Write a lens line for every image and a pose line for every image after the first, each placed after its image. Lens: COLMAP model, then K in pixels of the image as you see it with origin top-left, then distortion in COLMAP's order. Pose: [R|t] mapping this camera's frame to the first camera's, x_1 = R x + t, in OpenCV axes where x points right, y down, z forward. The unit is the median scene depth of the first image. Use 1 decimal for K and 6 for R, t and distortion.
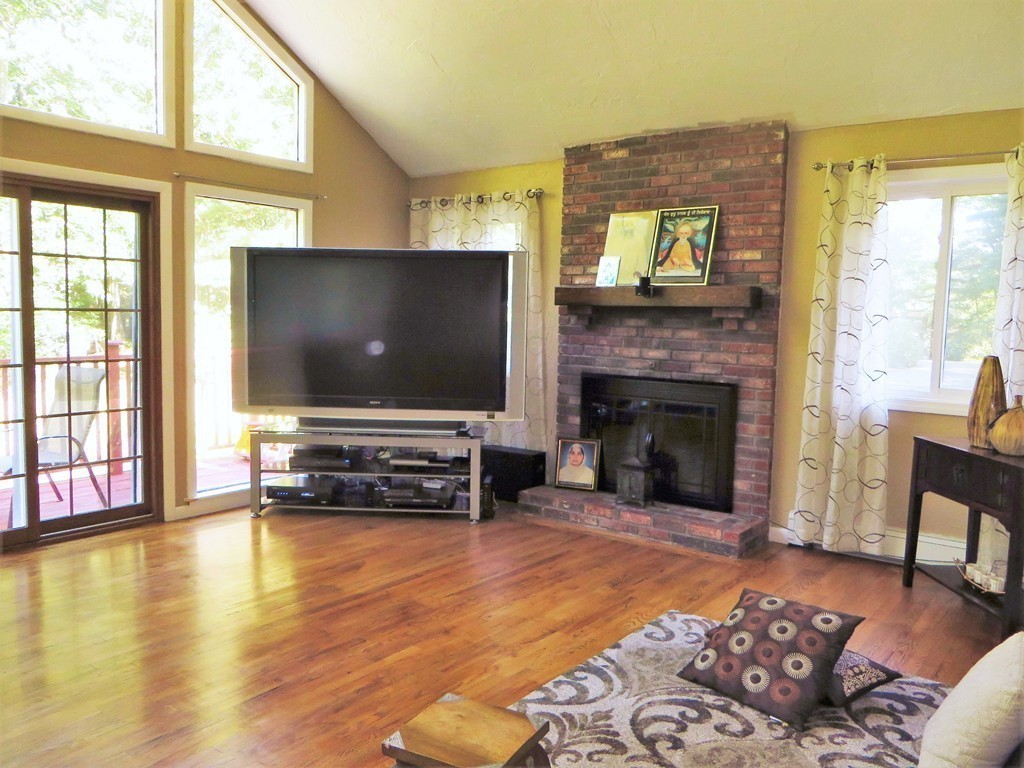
lens RADIAL K [[813.0, 0, 517.2], [0, 813.0, 383.8], [0, 0, 1]] dist [-0.000958, -0.016491]
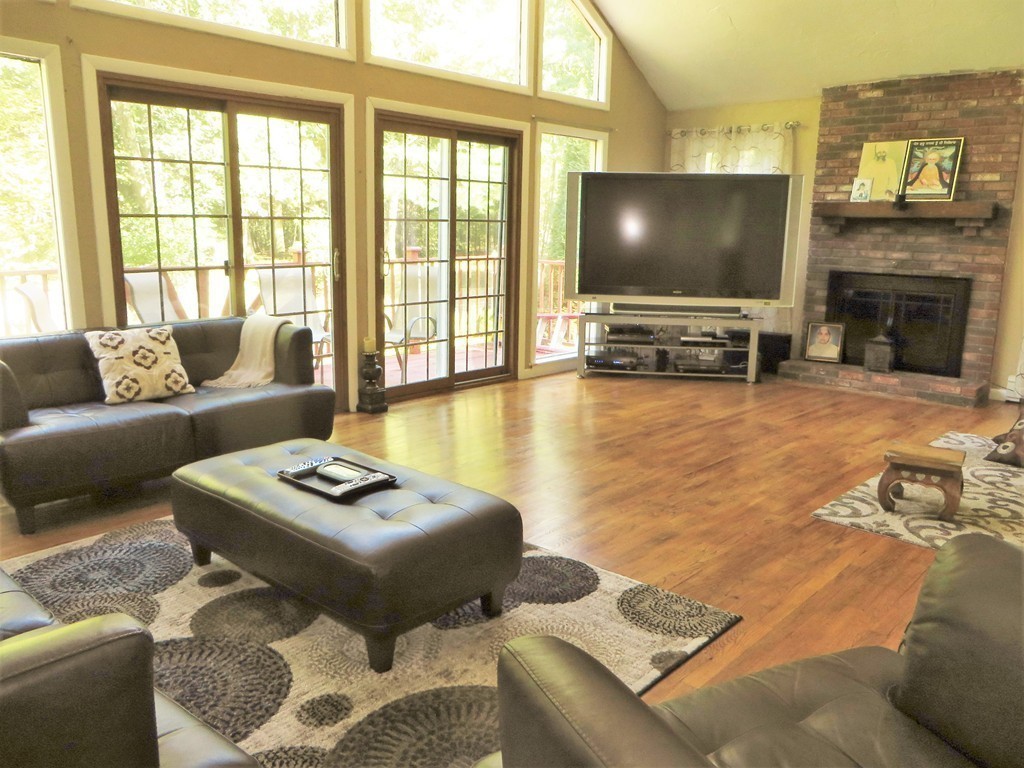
lens RADIAL K [[813.0, 0, 506.6], [0, 813.0, 384.5], [0, 0, 1]] dist [-0.000958, -0.016491]
pose [[0.995831, 0.015889, -0.089823, -0.331181], [-0.006343, 0.994391, 0.105580, 0.034678], [0.090996, -0.104571, 0.990346, -0.347327]]
